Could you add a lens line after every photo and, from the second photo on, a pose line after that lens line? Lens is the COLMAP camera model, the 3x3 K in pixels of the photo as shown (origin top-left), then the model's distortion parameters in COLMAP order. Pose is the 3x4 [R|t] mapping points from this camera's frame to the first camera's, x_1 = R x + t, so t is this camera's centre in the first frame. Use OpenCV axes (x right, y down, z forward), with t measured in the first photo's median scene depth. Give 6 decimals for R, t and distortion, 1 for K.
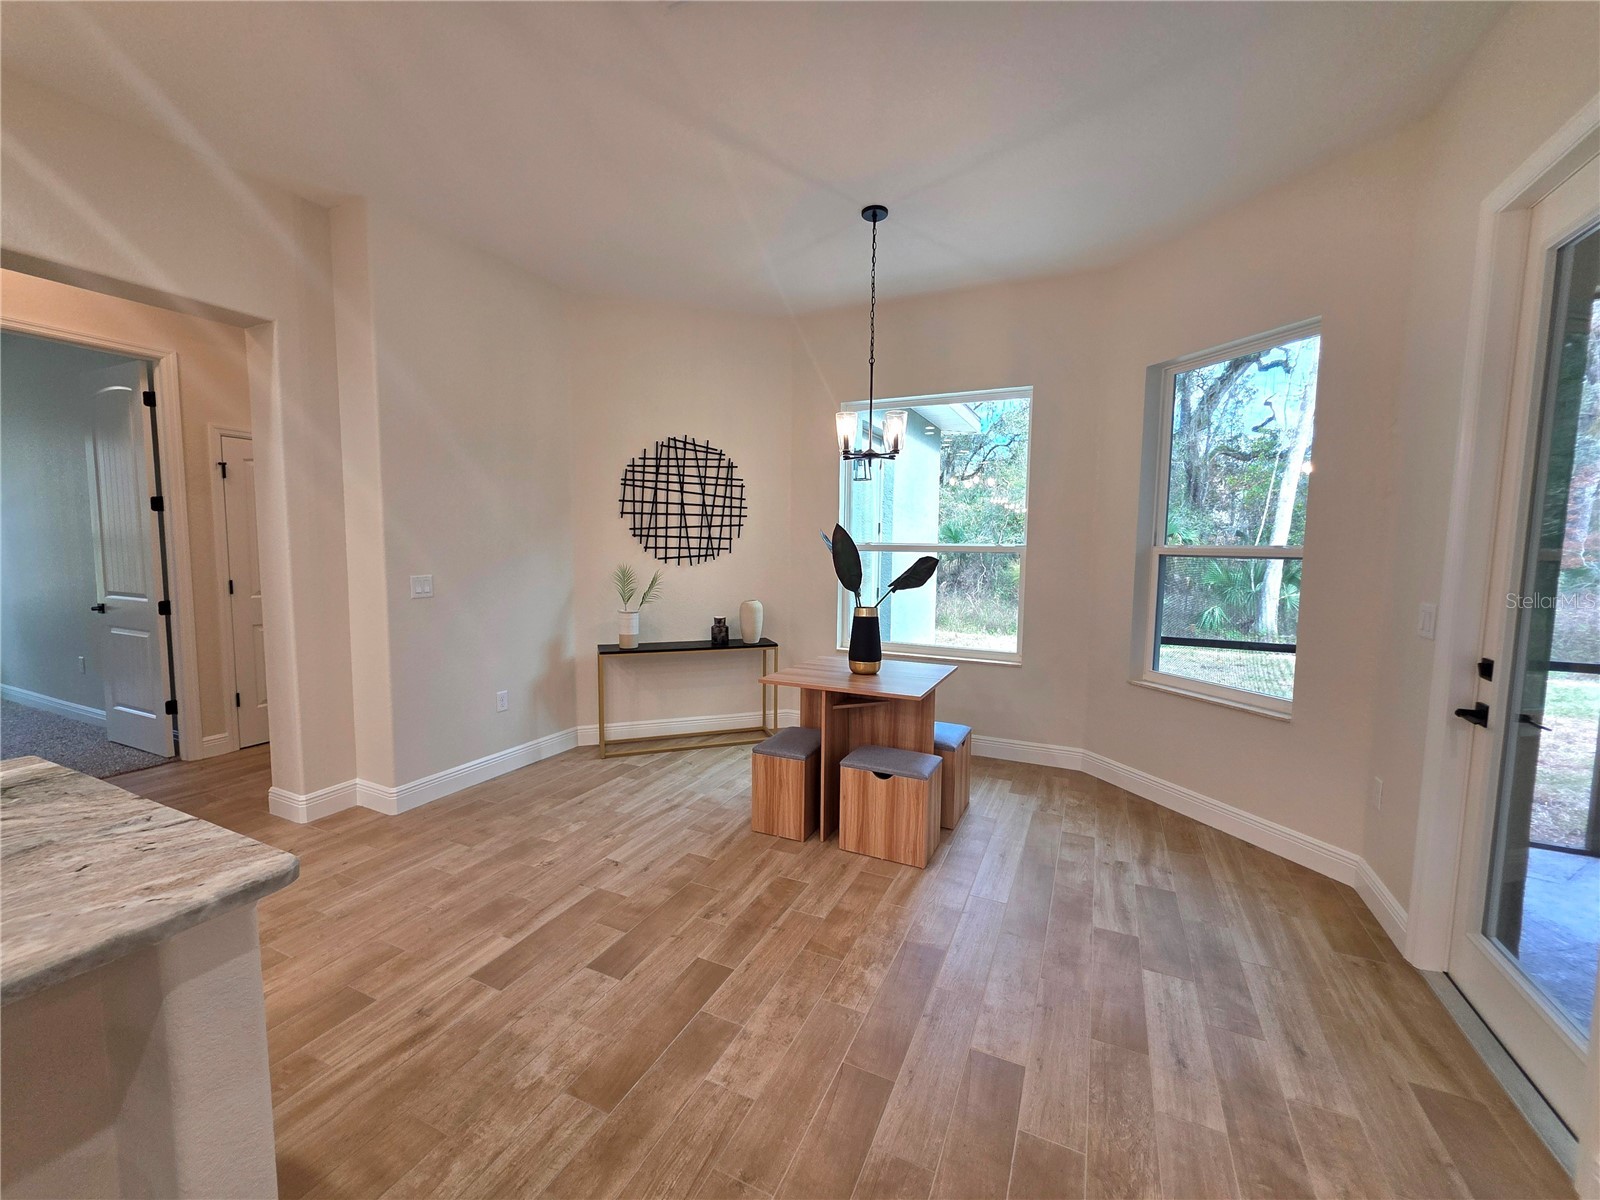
lens RADIAL K [[642.5, 0, 804.9], [0, 642.5, 597.2], [0, 0, 1]] dist [-0.000942, 0.000007]
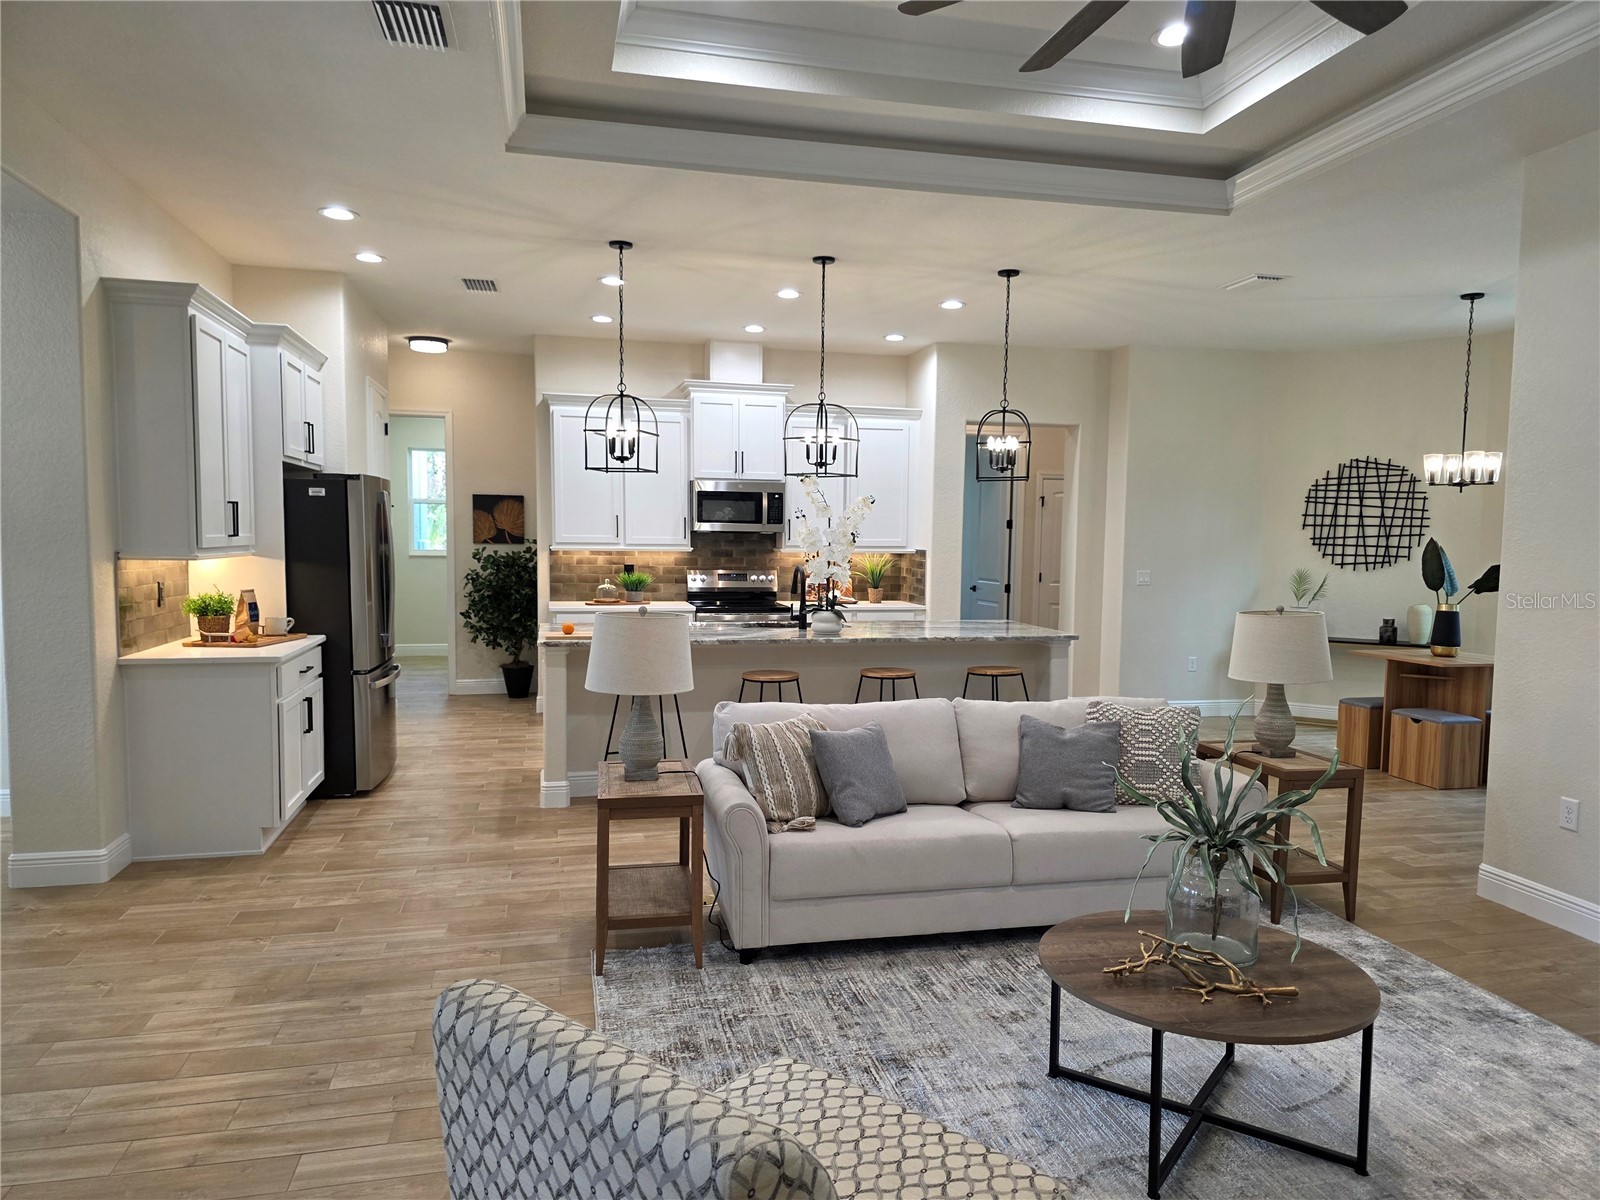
lens RADIAL K [[1074.9, 0, 812.1], [0, 1074.9, 609.9], [0, 0, 1]] dist [0.080520, -0.090933]
pose [[0.623407, 0.053388, -0.780073, 0.718499], [-0.071965, 0.997349, 0.010746, 0.068196], [0.778579, 0.049439, 0.625596, -0.952064]]
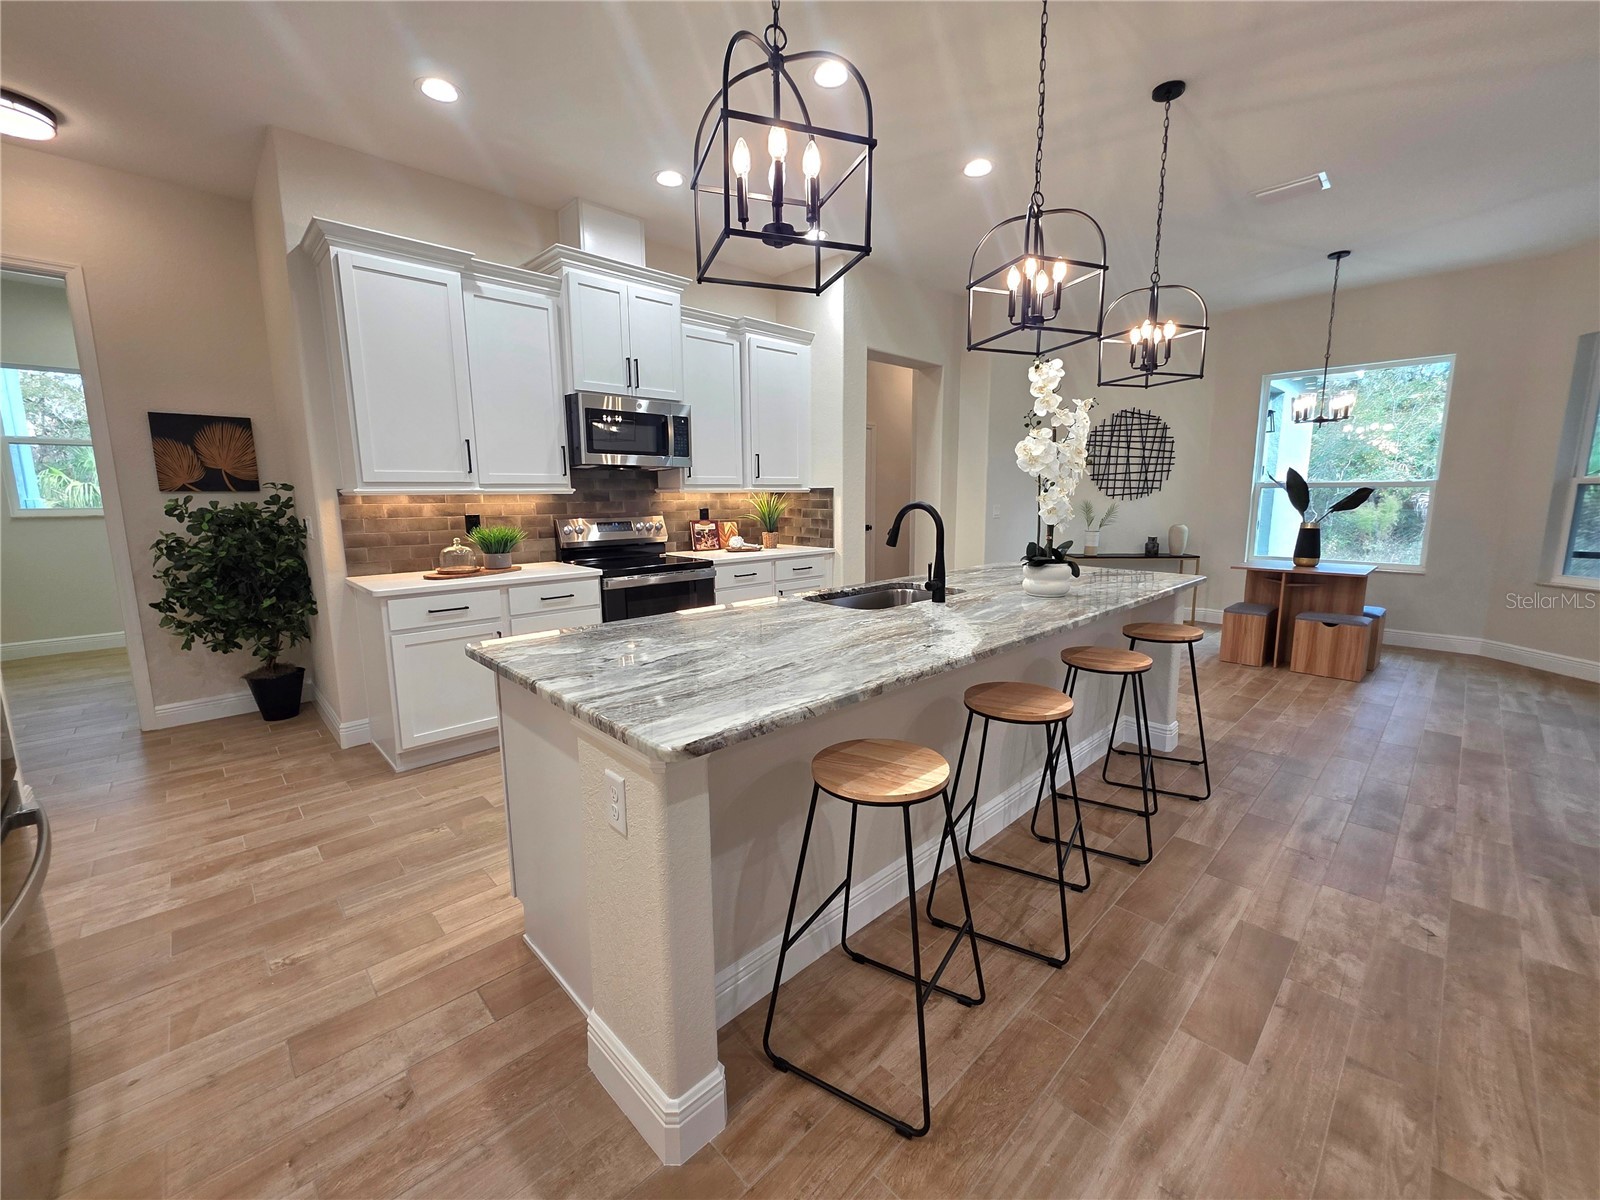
lens RADIAL K [[647.2, 0, 811.5], [0, 647.2, 590.3], [0, 0, 1]] dist [-0.000470, 0.000418]
pose [[0.934160, 0.037525, -0.354875, -0.328278], [-0.014604, 0.997643, 0.067049, 0.065063], [0.356554, -0.057452, 0.932506, -0.609711]]
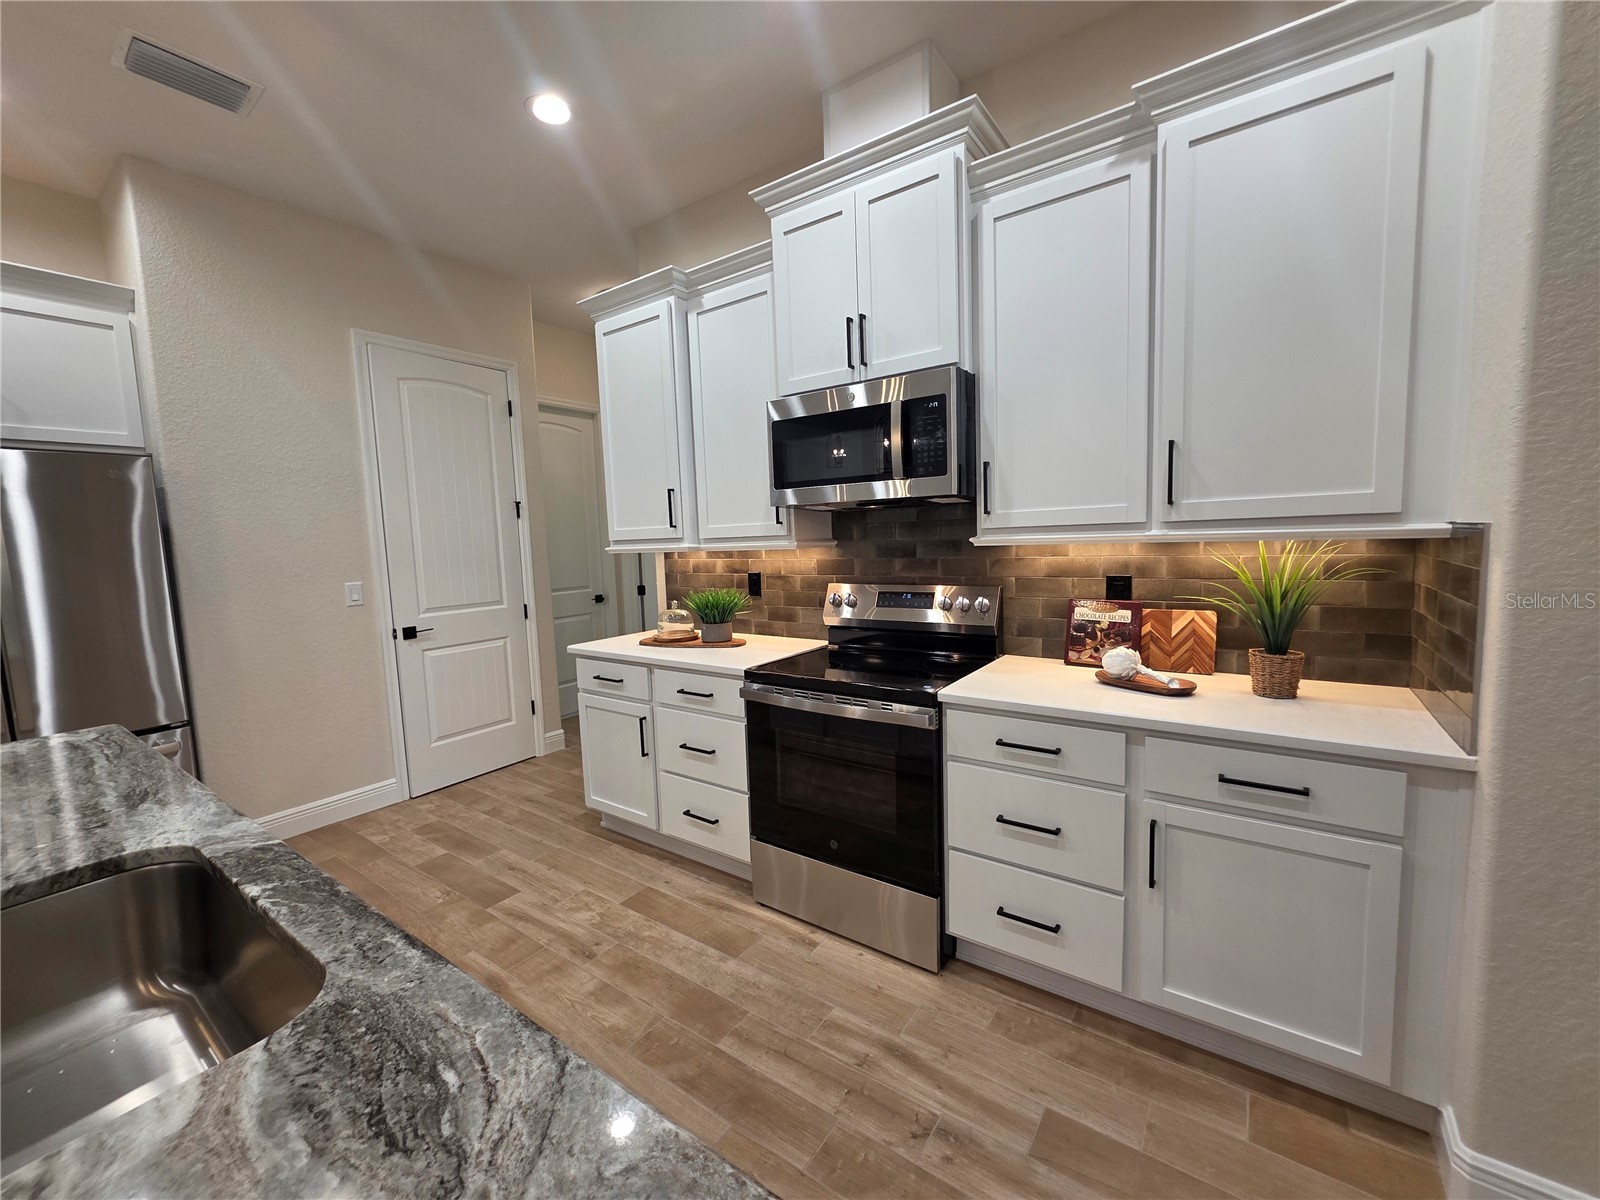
lens RADIAL K [[642.5, 0, 804.9], [0, 642.5, 597.2], [0, 0, 1]] dist [-0.000942, 0.000007]
pose [[-0.184152, 0.089072, -0.978853, -0.361936], [-0.052832, 0.993549, 0.100349, -0.016050], [0.981477, 0.070194, -0.178258, 0.198386]]
